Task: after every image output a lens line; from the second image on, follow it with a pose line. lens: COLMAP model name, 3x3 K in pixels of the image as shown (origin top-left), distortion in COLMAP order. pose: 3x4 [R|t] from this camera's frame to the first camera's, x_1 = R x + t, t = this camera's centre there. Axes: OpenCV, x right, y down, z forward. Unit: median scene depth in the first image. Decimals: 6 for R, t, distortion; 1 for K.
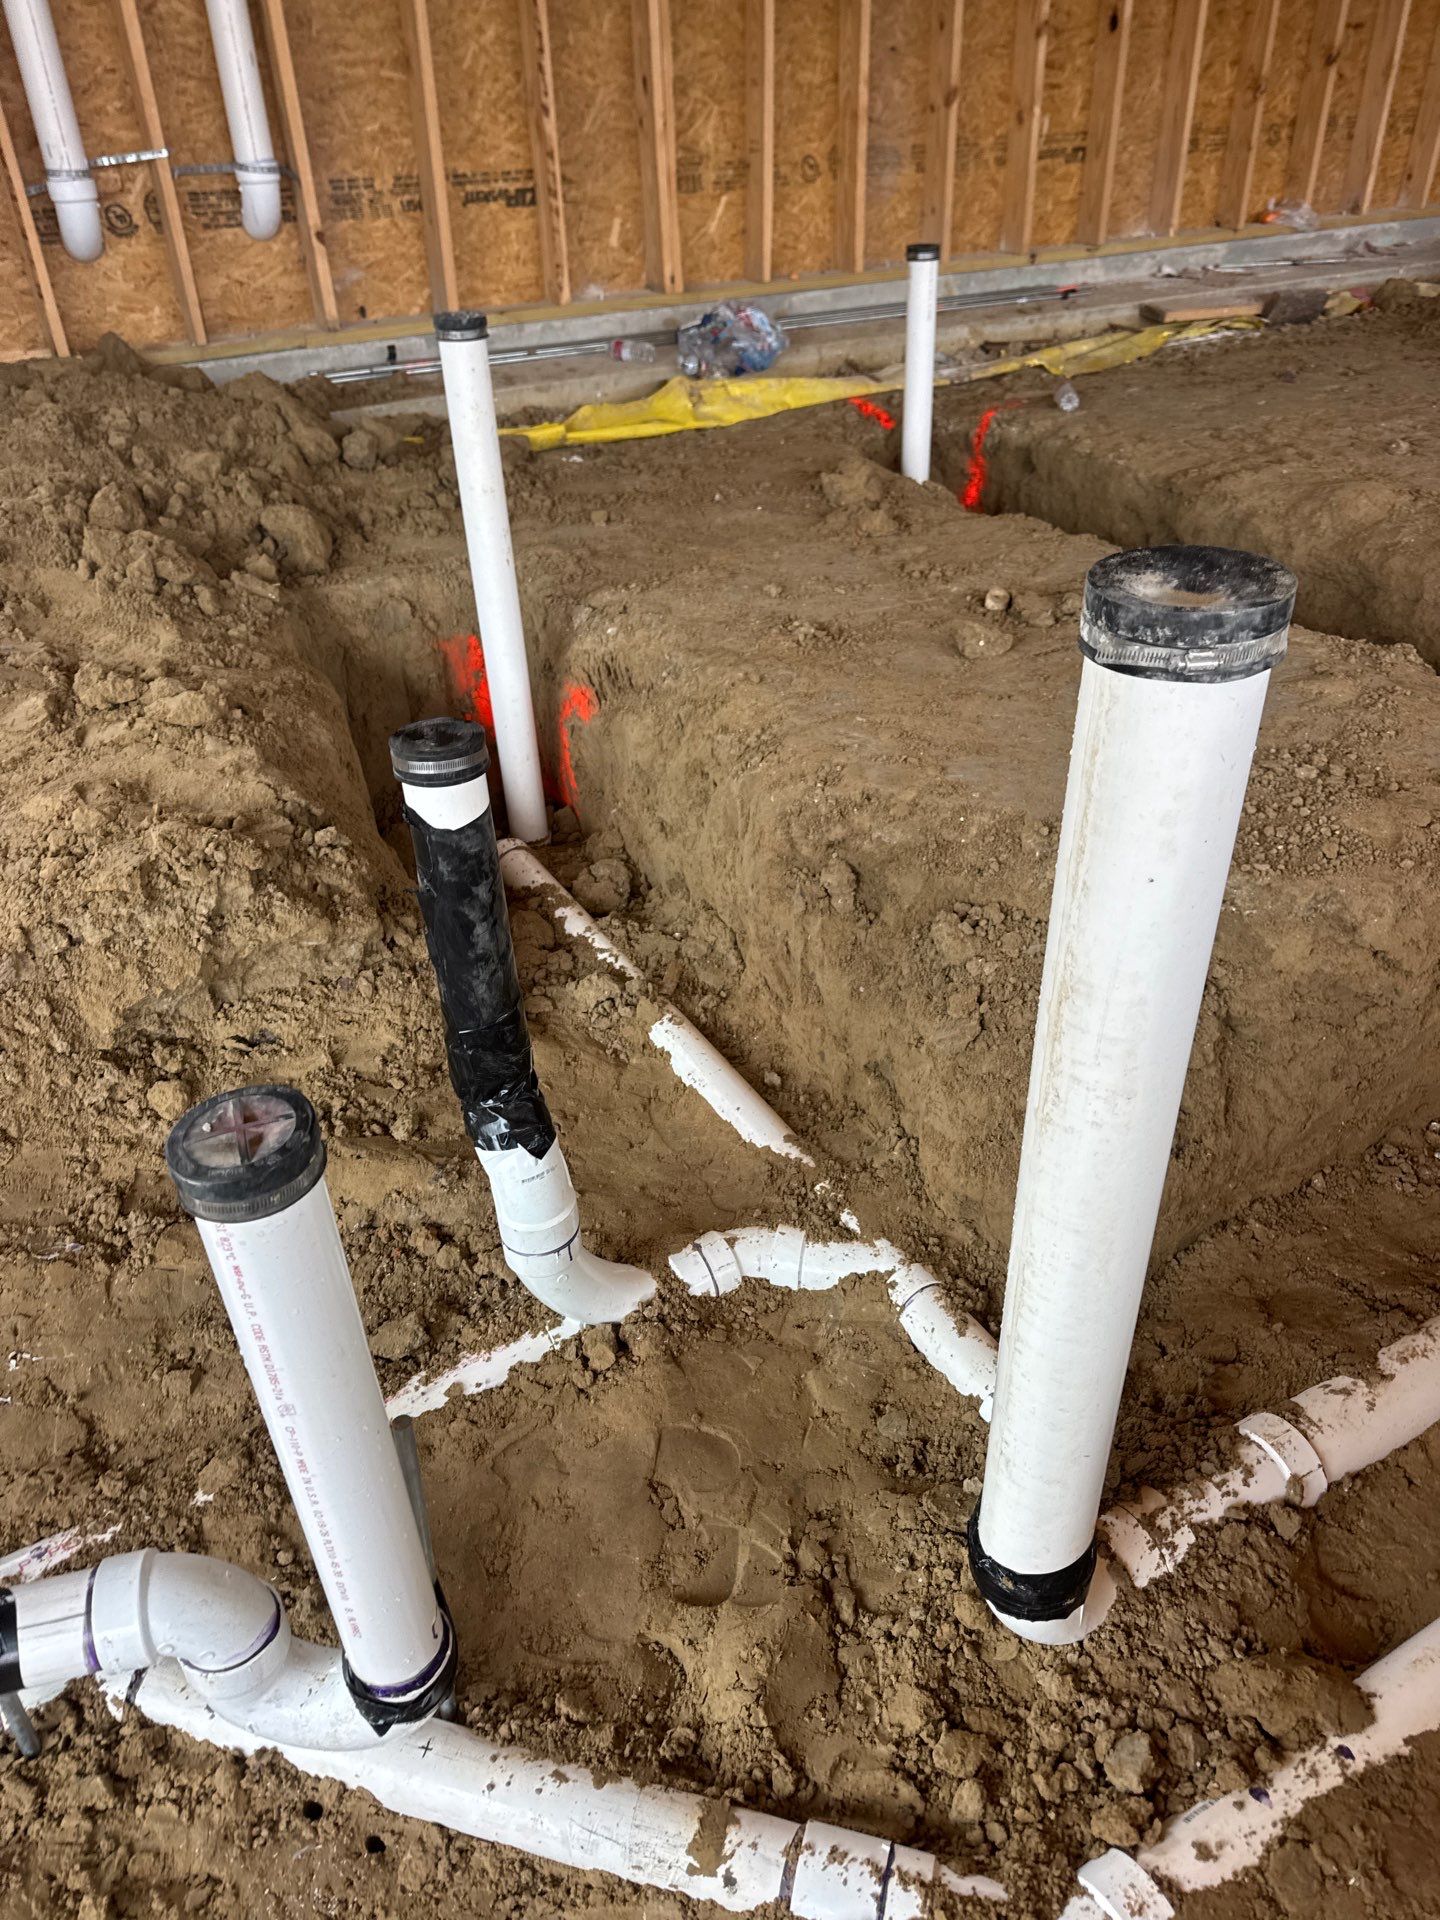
lens RADIAL K [[1371.6, 0, 730.7], [0, 1371.6, 956.2], [0, 0, 1]] dist [-0.006556, 0.000670]
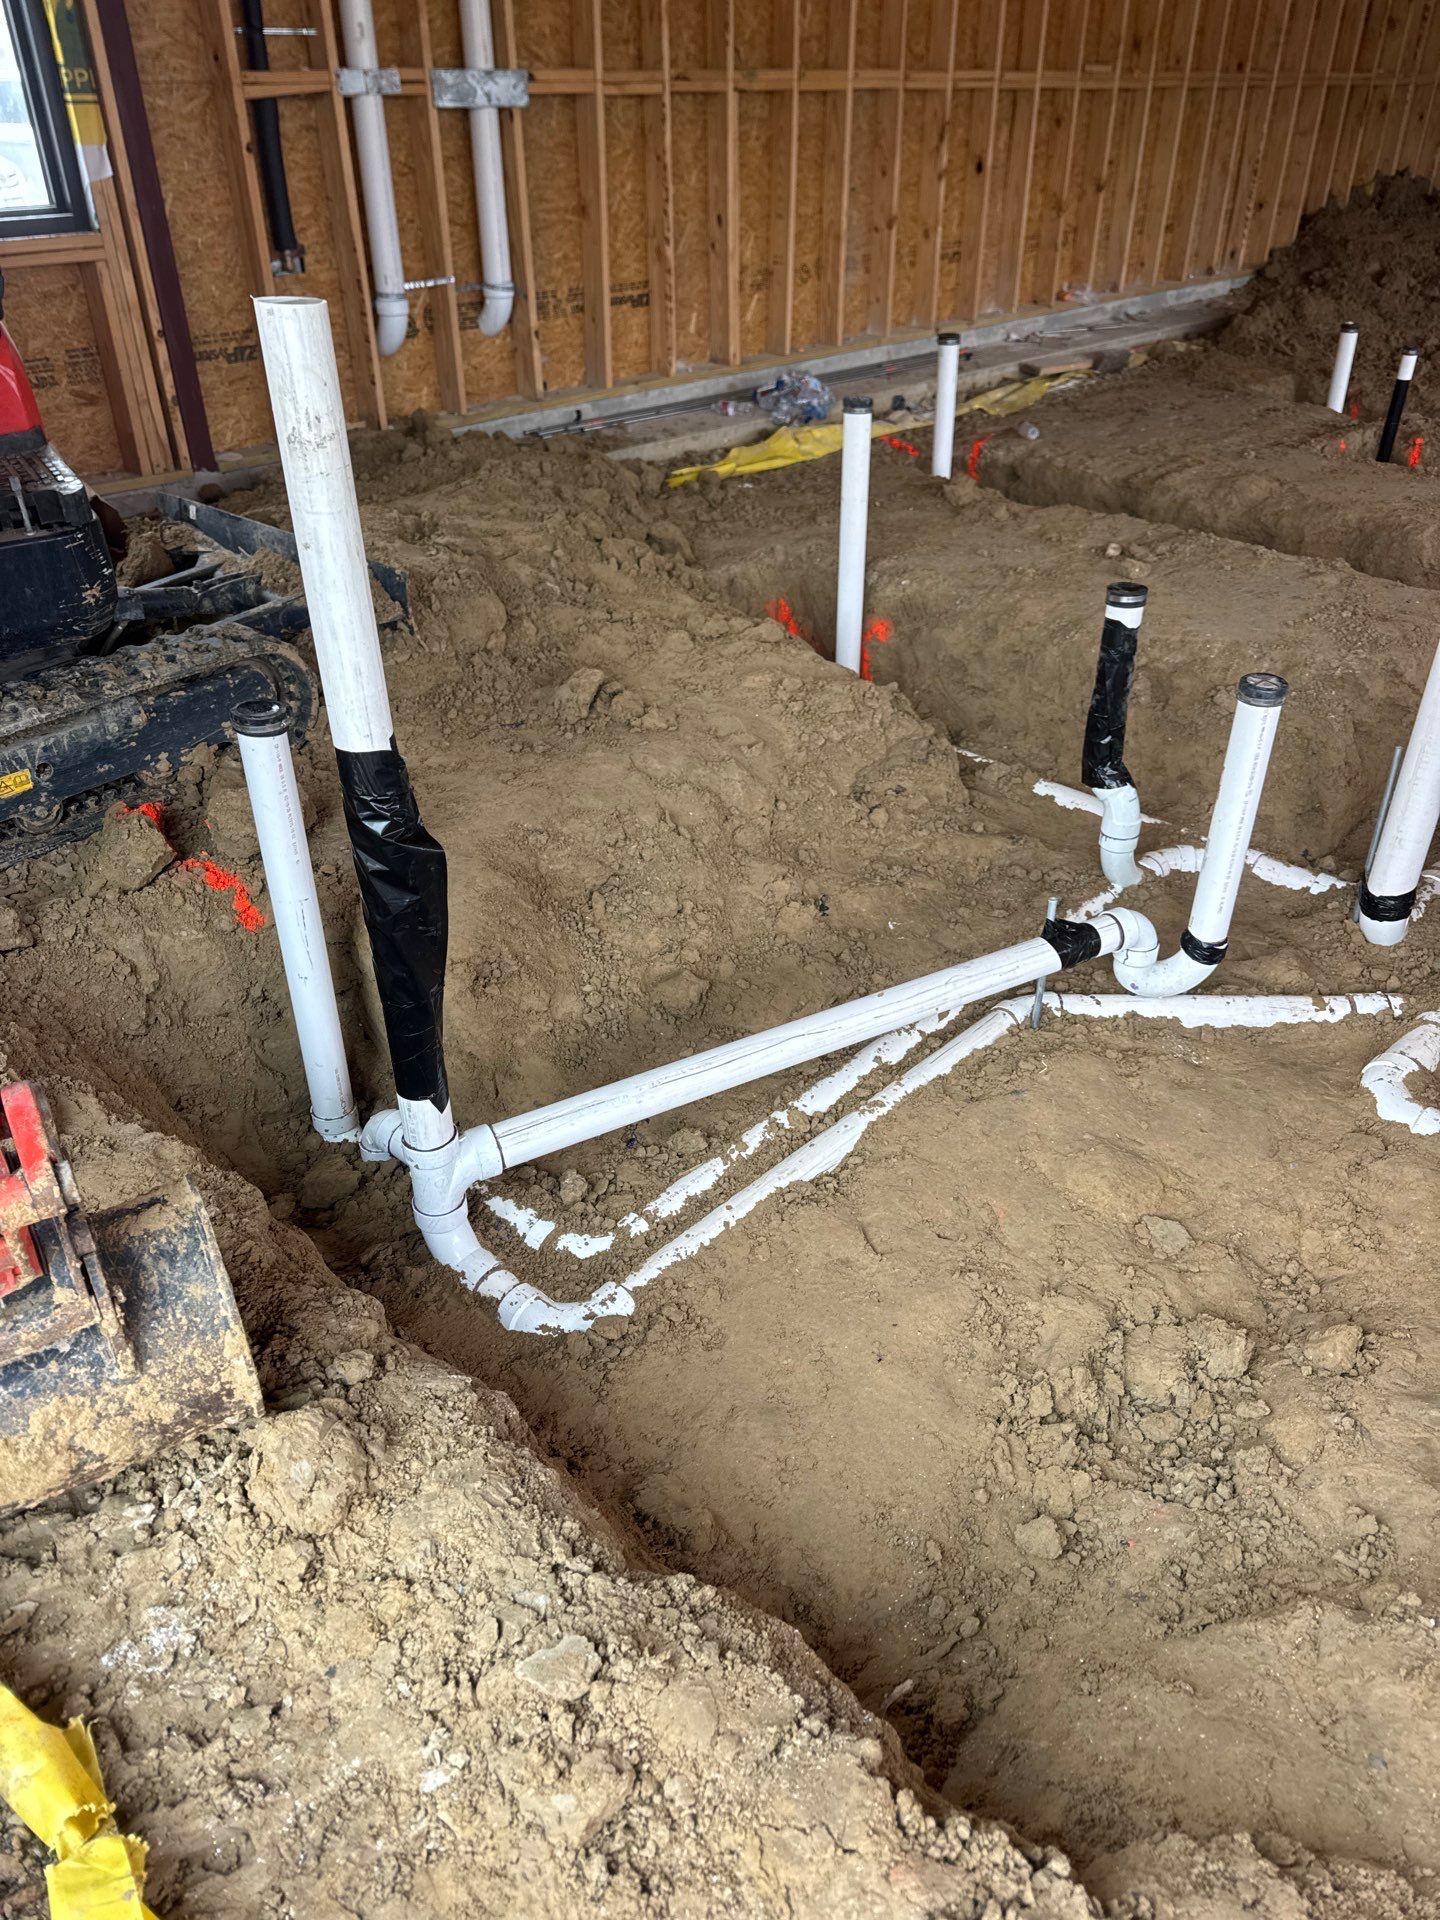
lens RADIAL K [[1365.9, 0, 729.3], [0, 1365.9, 976.4], [0, 0, 1]] dist [-0.008963, -0.000201]
pose [[0.963218, -0.128501, 0.236004, -0.455256], [0.129654, 0.991502, 0.010695, 0.115380], [-0.235373, 0.020297, 0.971693, -0.331184]]
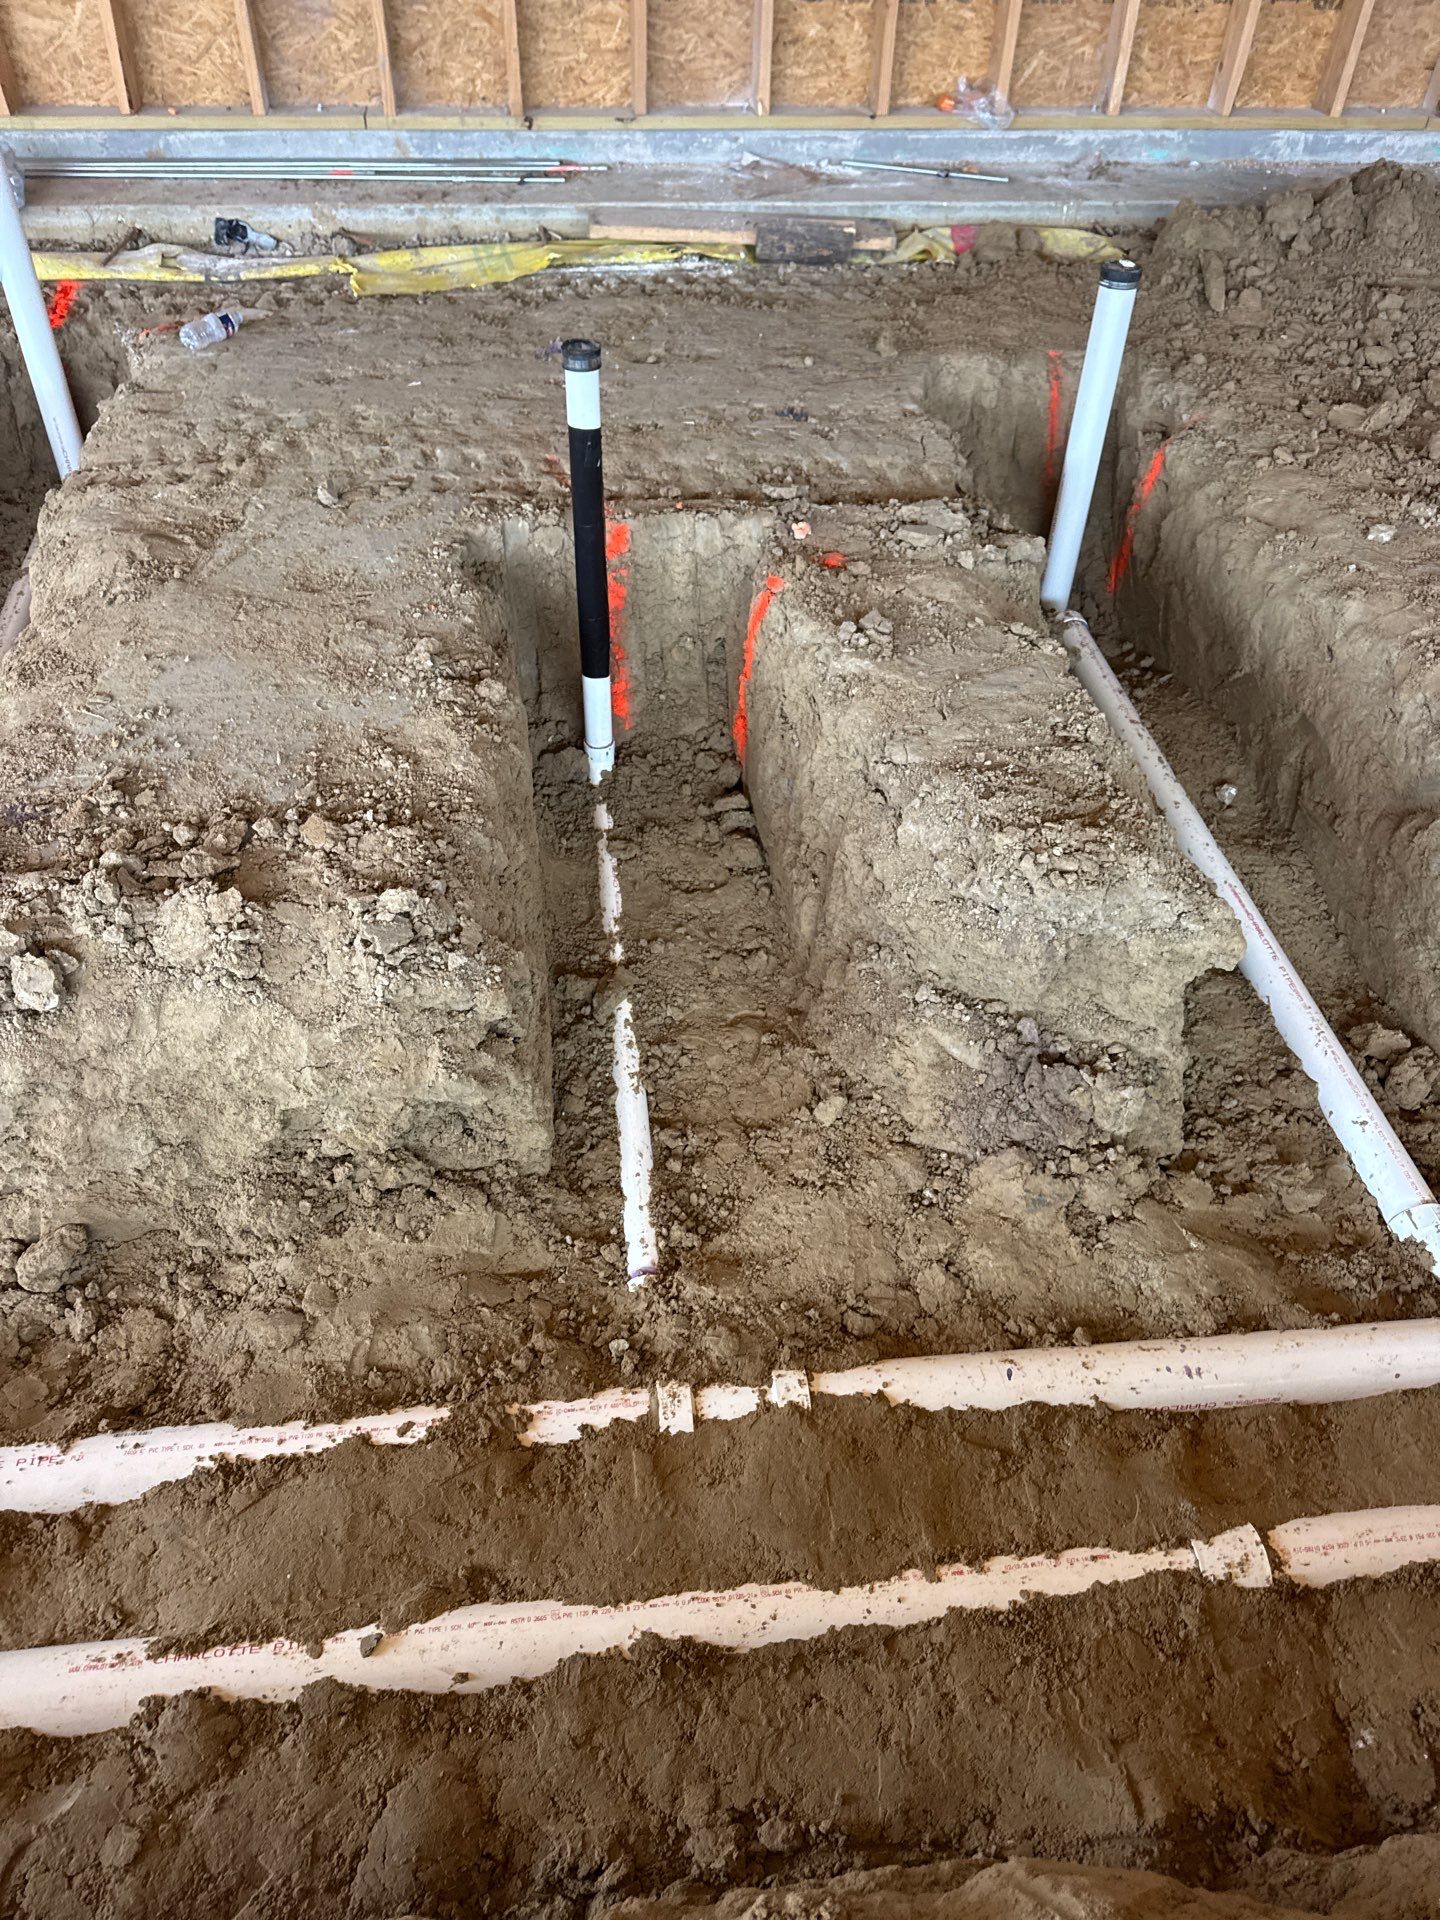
lens RADIAL K [[1338.5, 0, 707.3], [0, 1338.5, 955.9], [0, 0, 1]] dist [0.067193, -0.093022]
pose [[0.919946, 0.302867, -0.248941, 0.766334], [-0.257055, 0.945415, 0.200282, -0.266992], [0.296011, -0.120257, 0.947584, 0.246468]]
